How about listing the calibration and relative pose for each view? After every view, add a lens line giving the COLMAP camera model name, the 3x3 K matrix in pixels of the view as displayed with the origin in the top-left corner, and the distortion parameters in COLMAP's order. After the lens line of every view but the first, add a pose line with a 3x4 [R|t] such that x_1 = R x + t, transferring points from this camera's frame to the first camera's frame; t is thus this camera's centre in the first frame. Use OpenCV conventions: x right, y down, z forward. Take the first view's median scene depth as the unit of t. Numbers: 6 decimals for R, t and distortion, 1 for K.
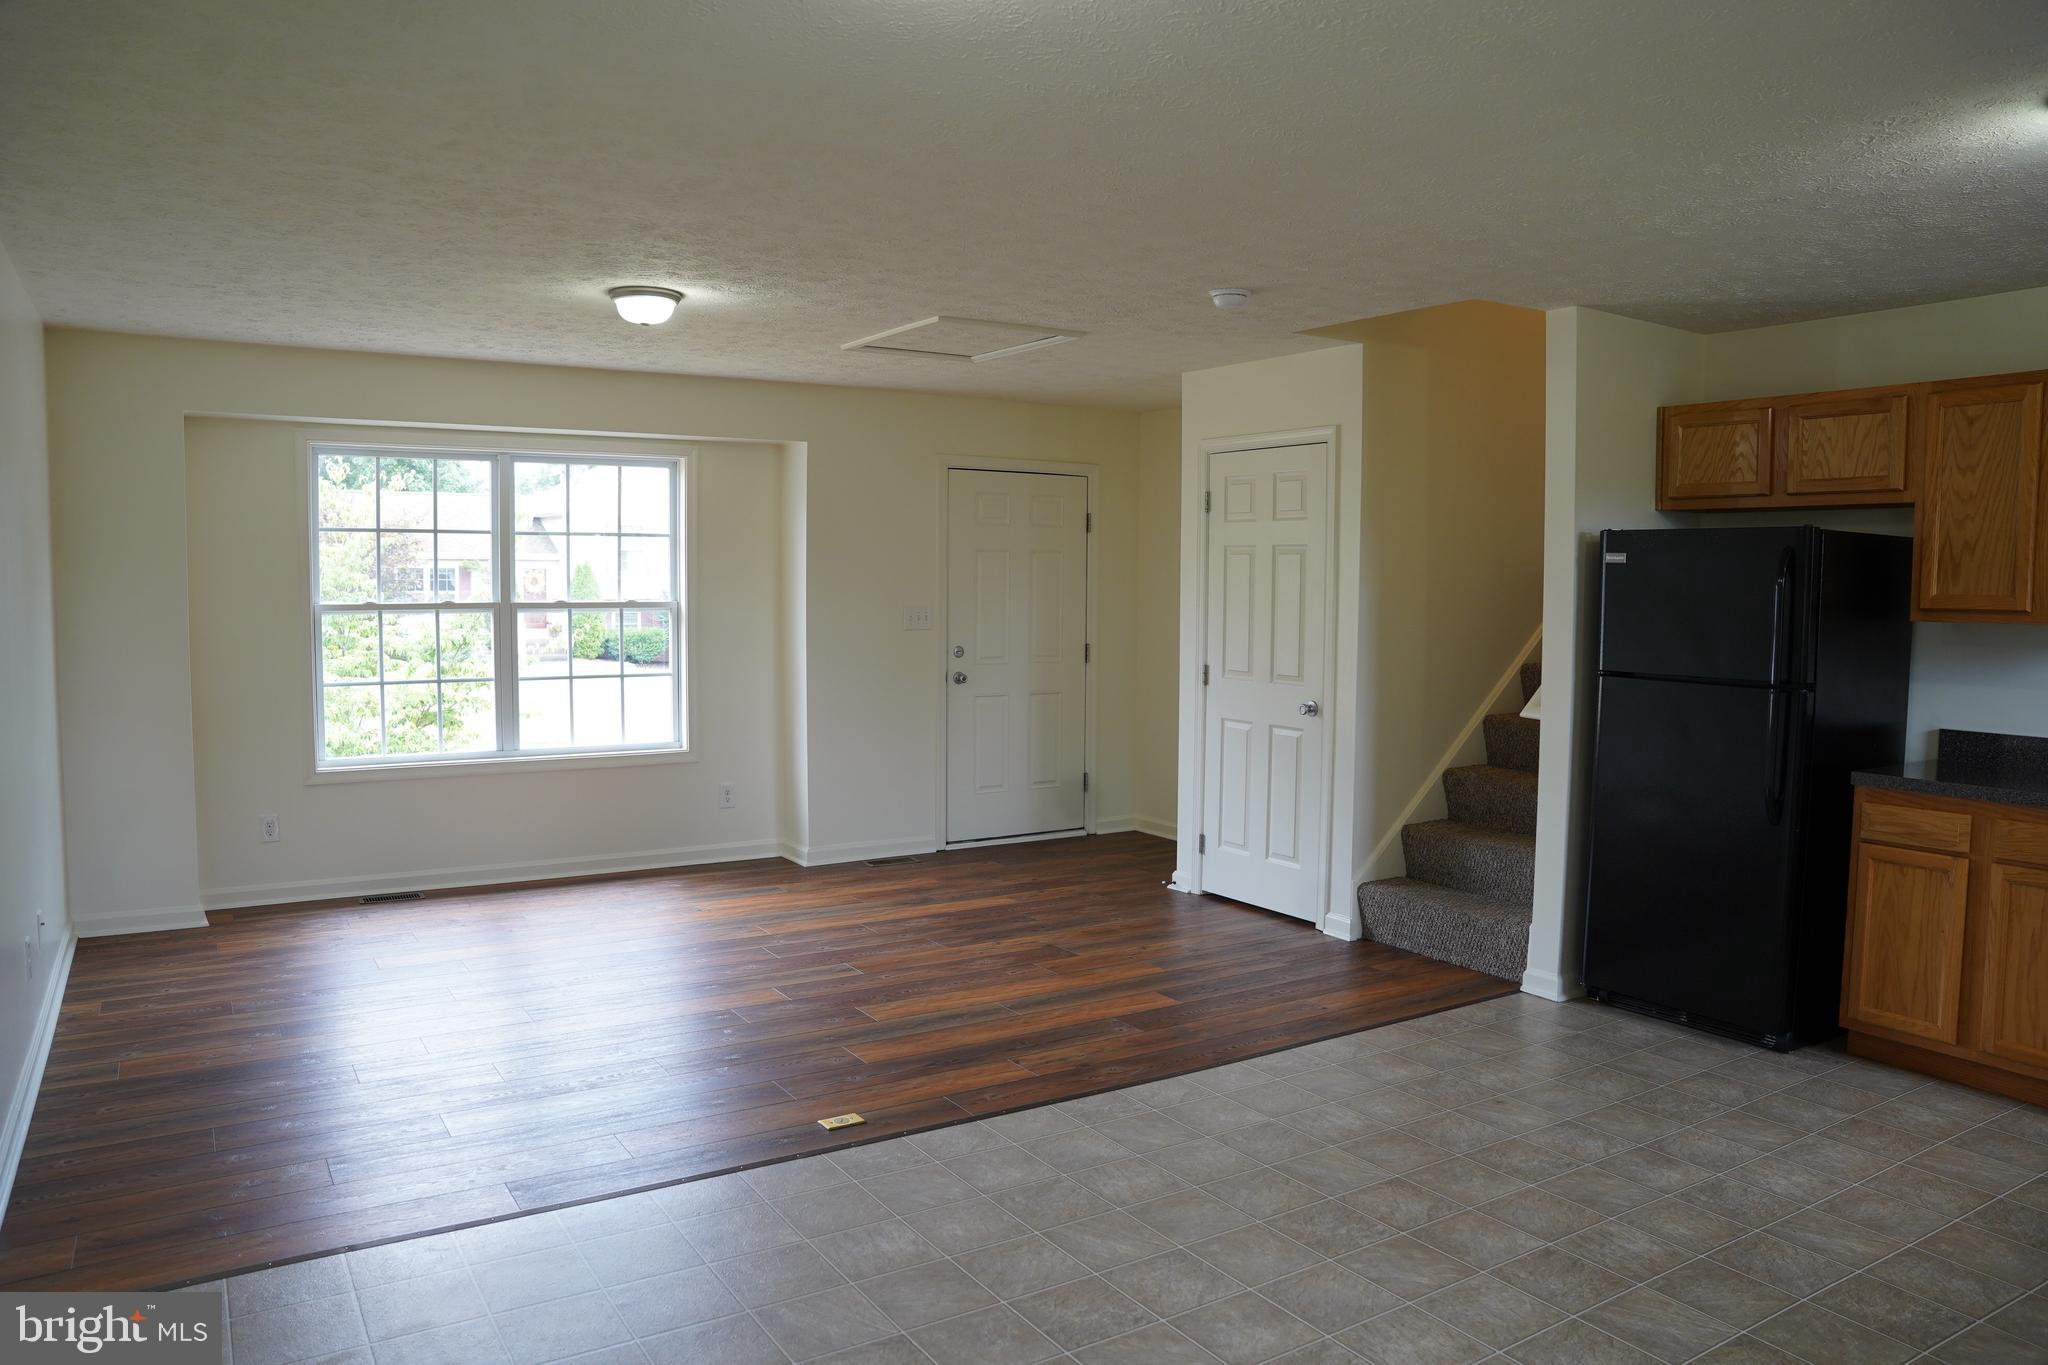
lens RADIAL K [[1414.2, 0, 1010.9], [0, 1414.2, 680.7], [0, 0, 1]] dist [-0.170108, 0.119294]
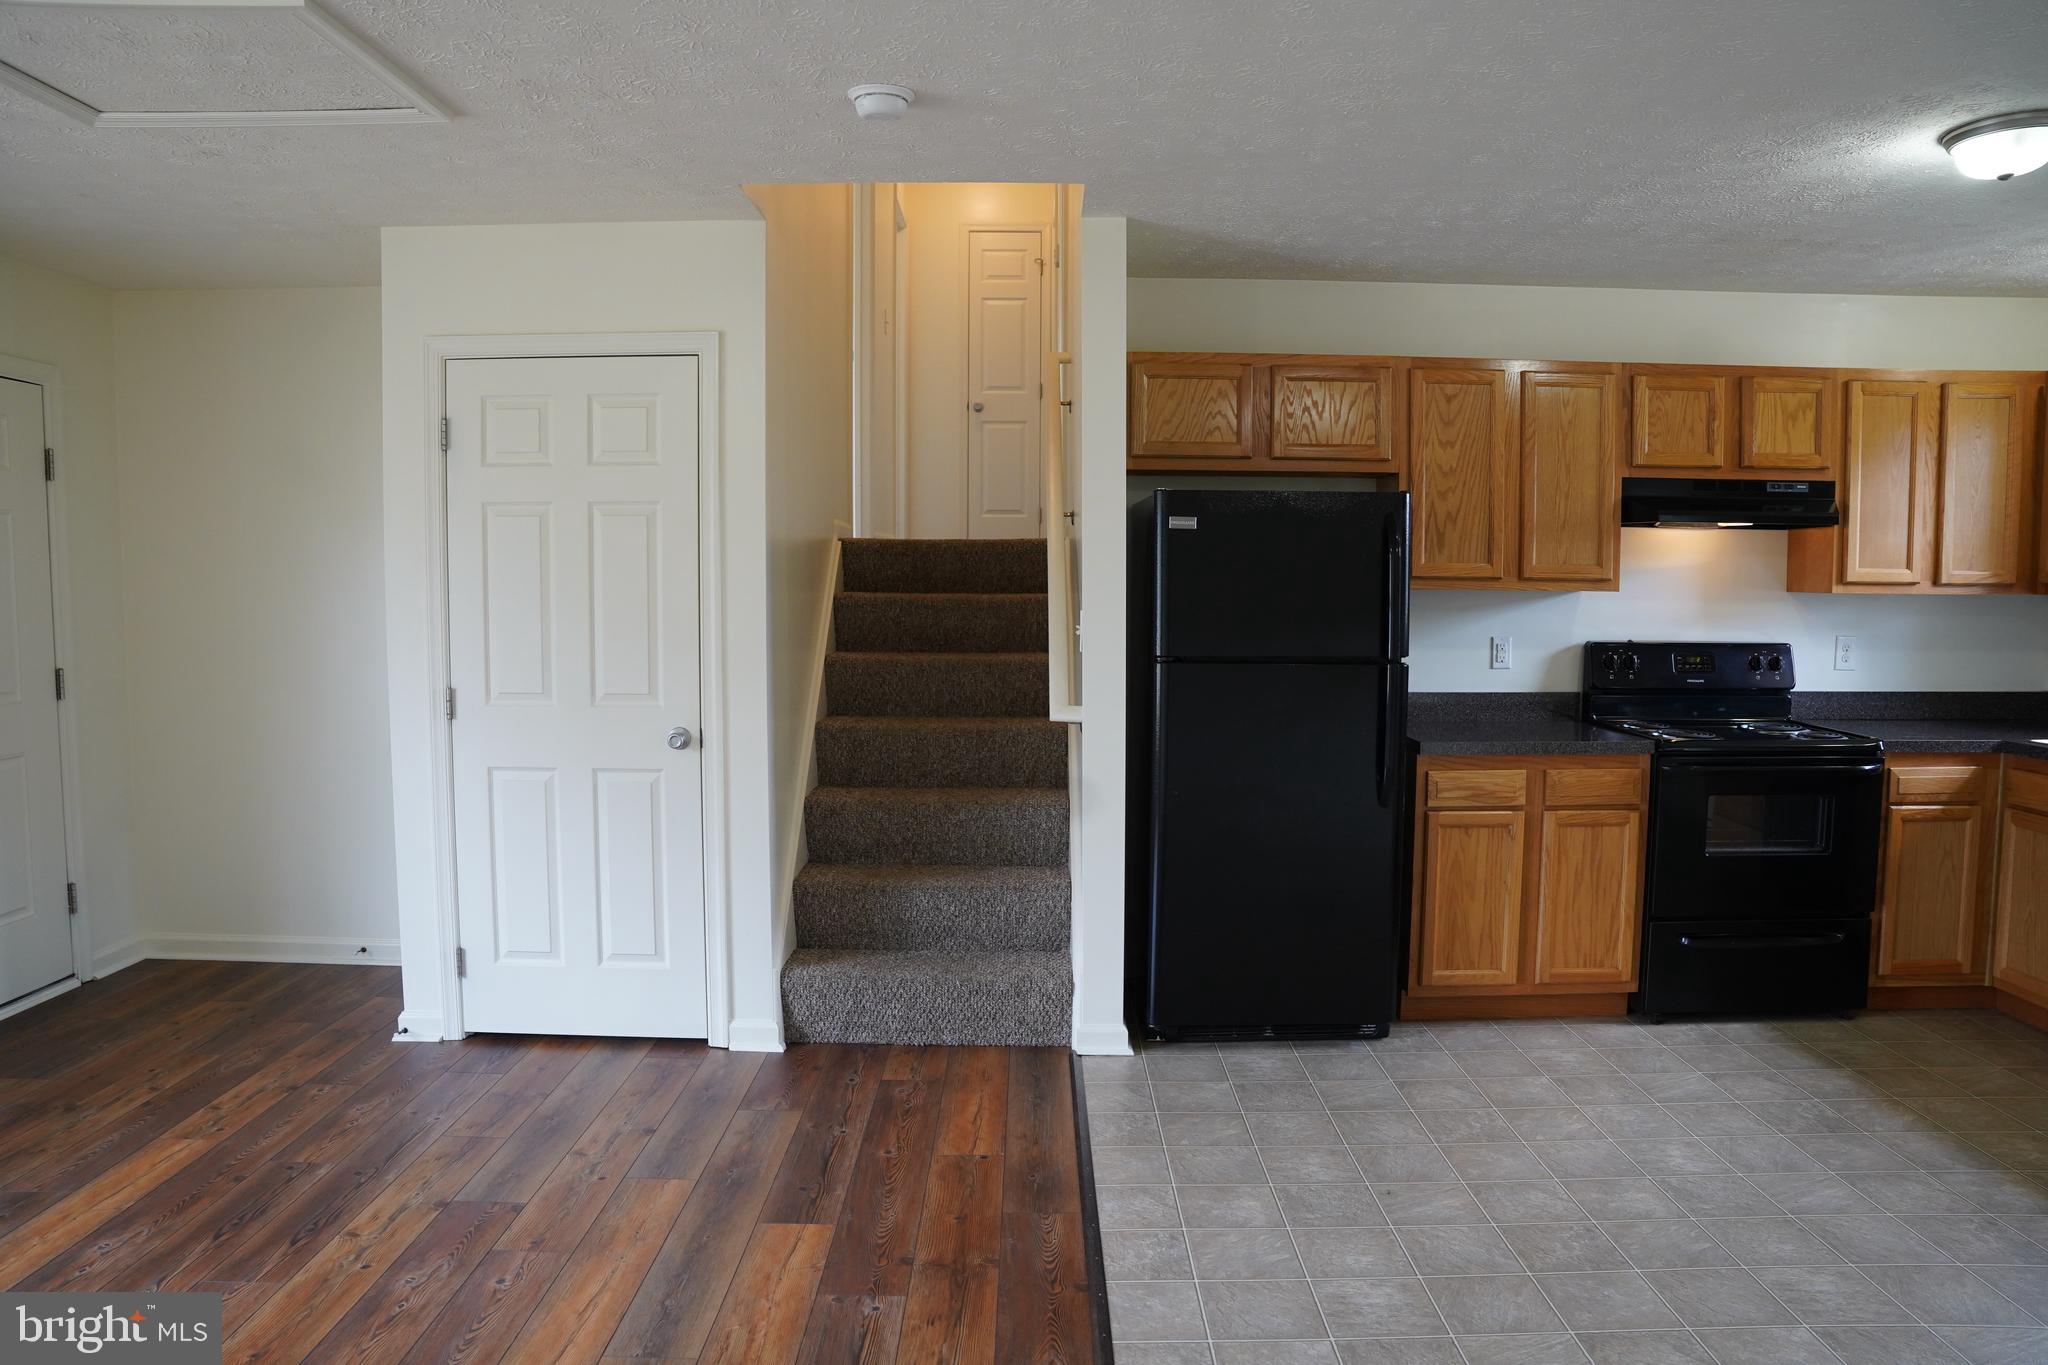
lens RADIAL K [[1414.2, 0, 1026.6], [0, 1414.2, 683.2], [0, 0, 1]] dist [-0.170108, 0.119294]
pose [[0.533864, -0.073449, 0.842374, -0.363466], [0.061519, 0.996954, 0.047939, -0.039529], [-0.843329, 0.026229, 0.536757, 0.637768]]
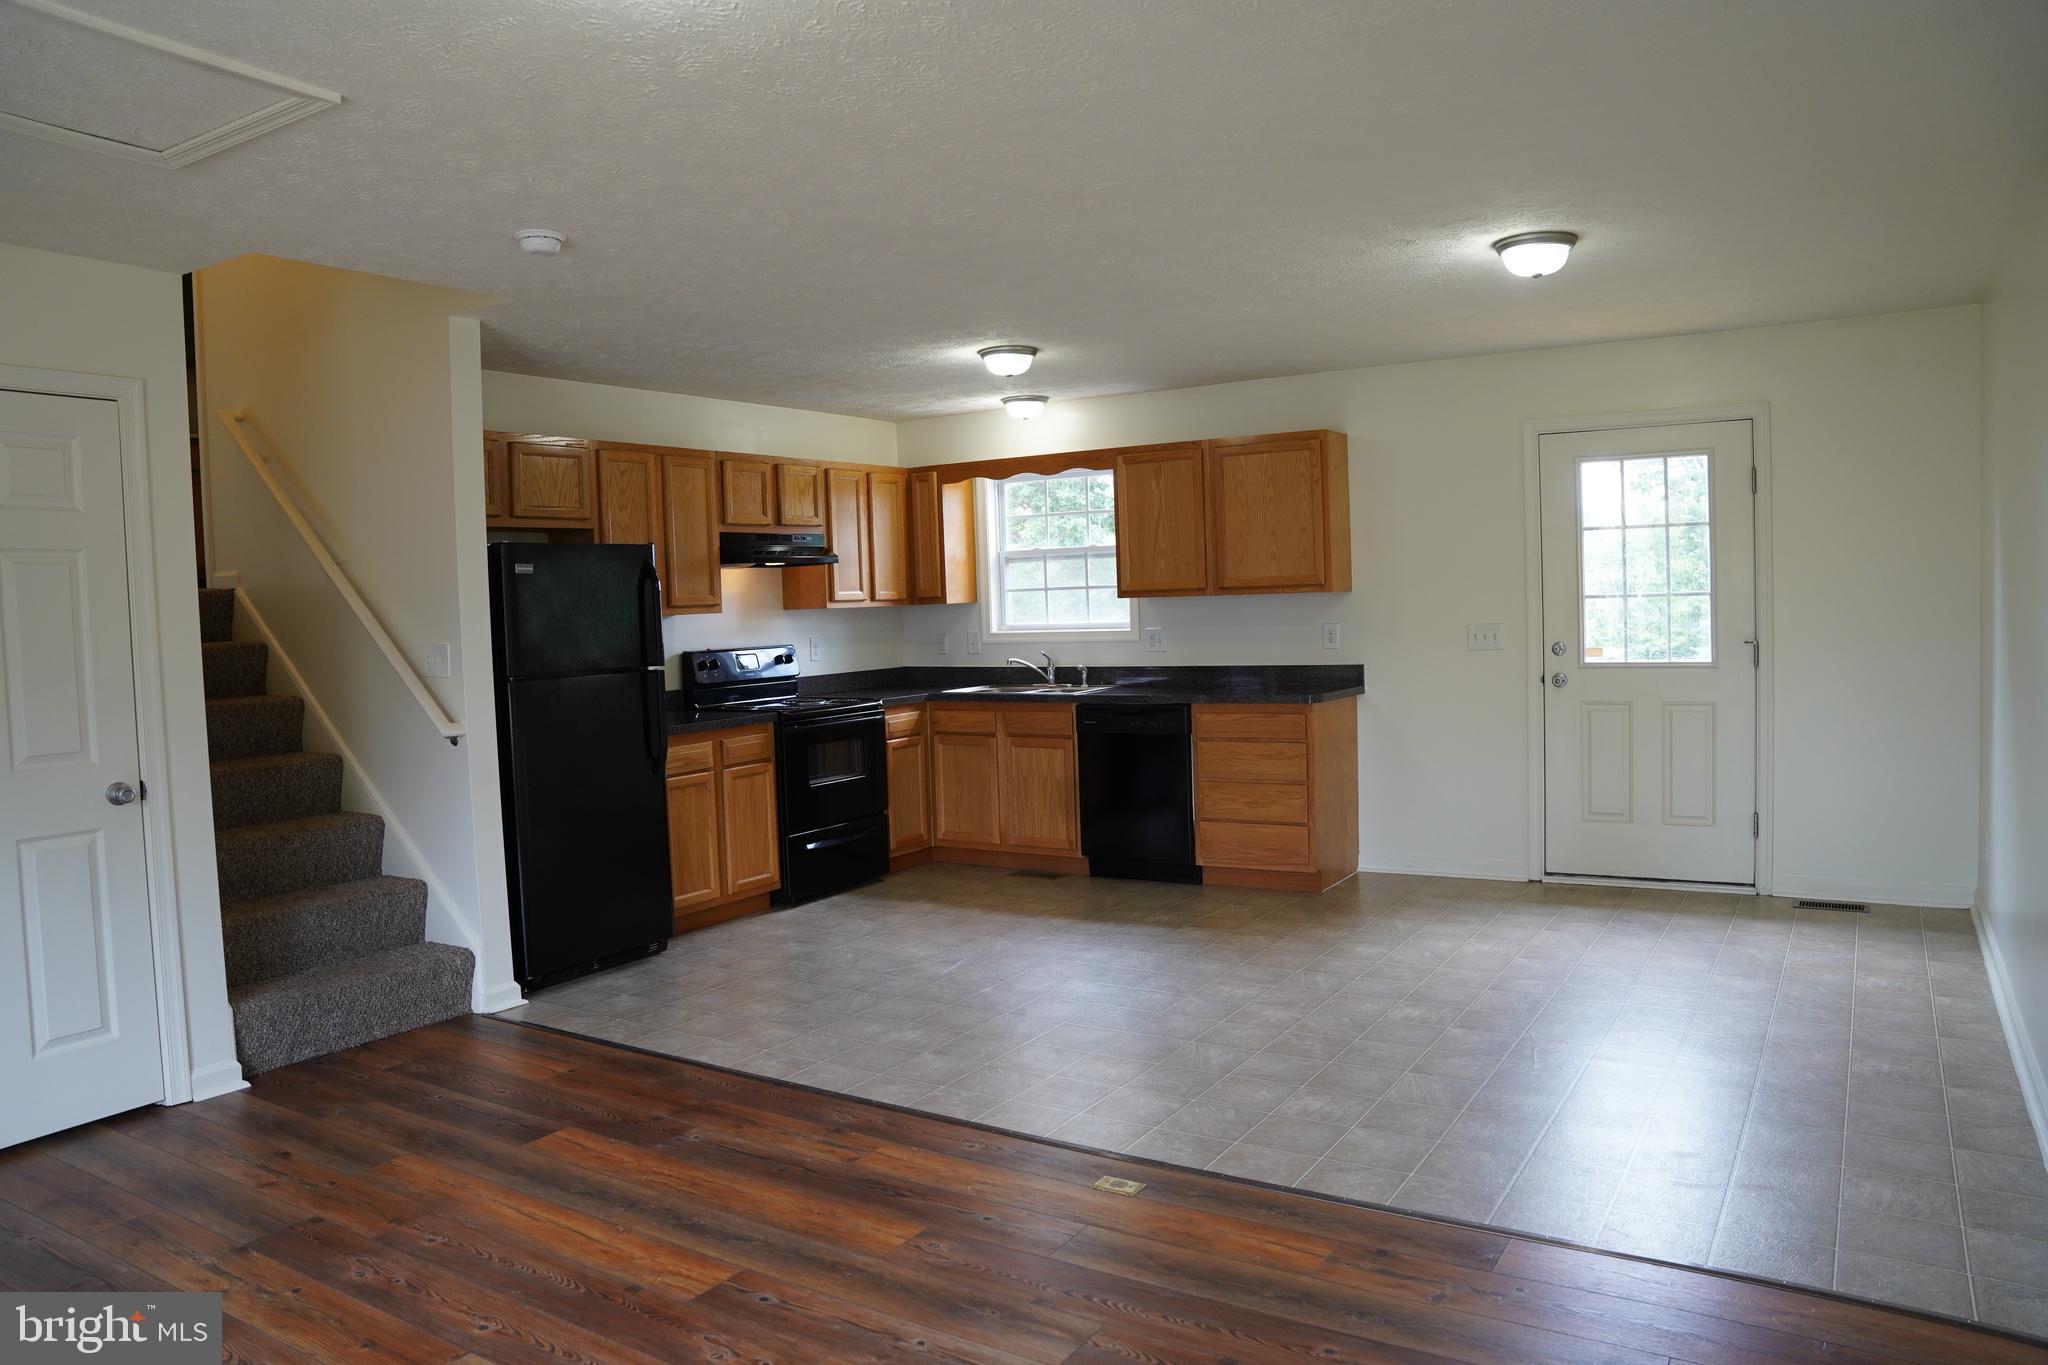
lens RADIAL K [[1414.2, 0, 1031.8], [0, 1414.2, 685.3], [0, 0, 1]] dist [-0.170108, 0.119294]
pose [[-0.435143, -0.052282, 0.898842, -0.725554], [0.089441, 0.990865, 0.100934, -0.075477], [-0.895908, 0.124314, -0.426491, 1.154442]]
